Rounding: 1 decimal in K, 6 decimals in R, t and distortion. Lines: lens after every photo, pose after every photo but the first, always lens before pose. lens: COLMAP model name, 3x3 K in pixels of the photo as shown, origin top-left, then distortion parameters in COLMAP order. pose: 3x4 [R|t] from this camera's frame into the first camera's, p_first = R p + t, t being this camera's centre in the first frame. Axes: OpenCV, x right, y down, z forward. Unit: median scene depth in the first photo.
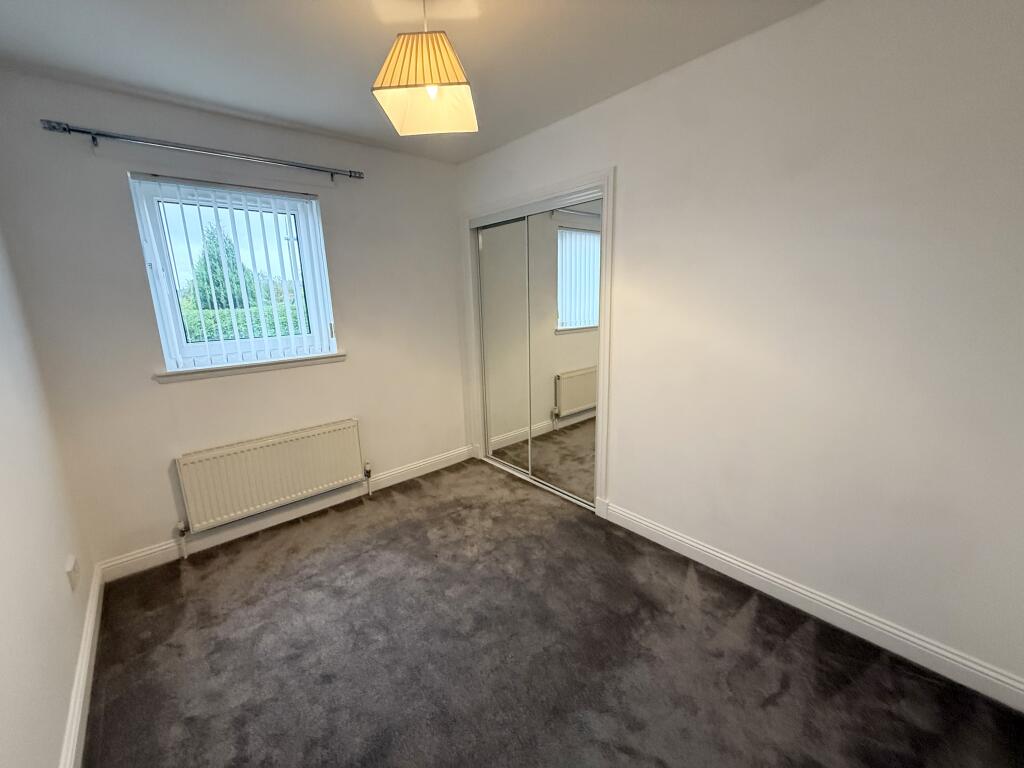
lens RADIAL K [[411.0, 0, 512.0], [0, 411.0, 384.0], [0, 0, 1]] dist [-0.000563, -0.000037]
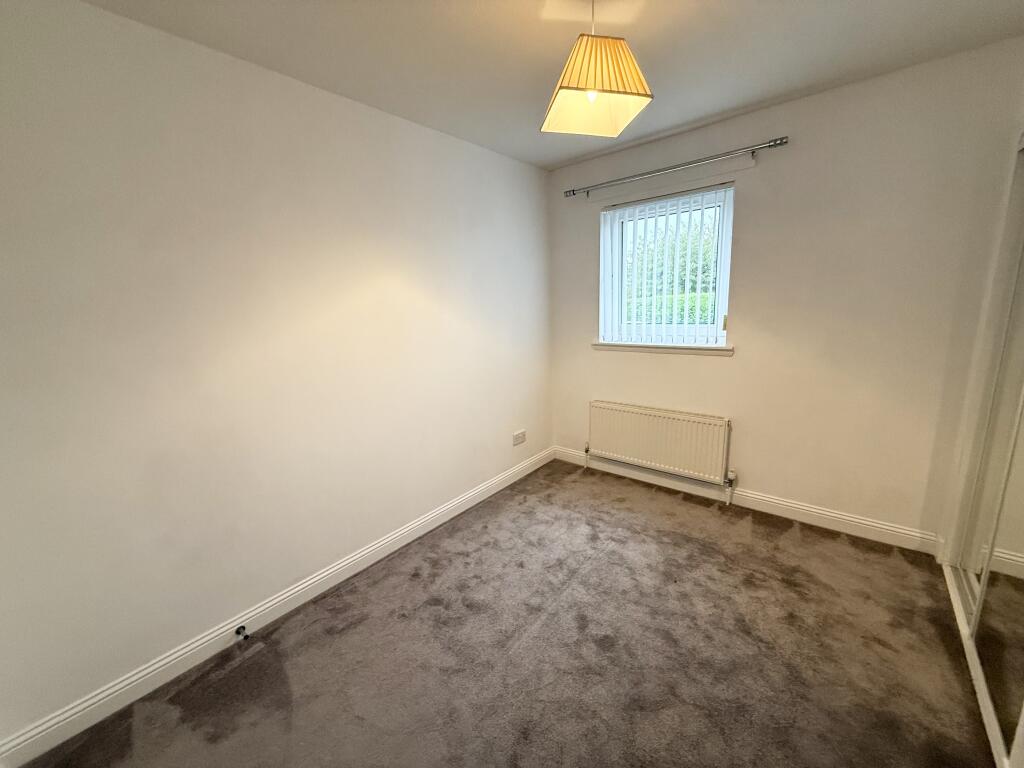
lens RADIAL K [[418.6, 0, 512.0], [0, 418.6, 384.0], [0, 0, 1]] dist [-0.000103, -0.000102]
pose [[0.133744, 0.218617, -0.966602, 0.532815], [-0.170700, 0.965868, 0.194832, -0.110227], [0.976204, 0.138941, 0.166497, 0.420769]]
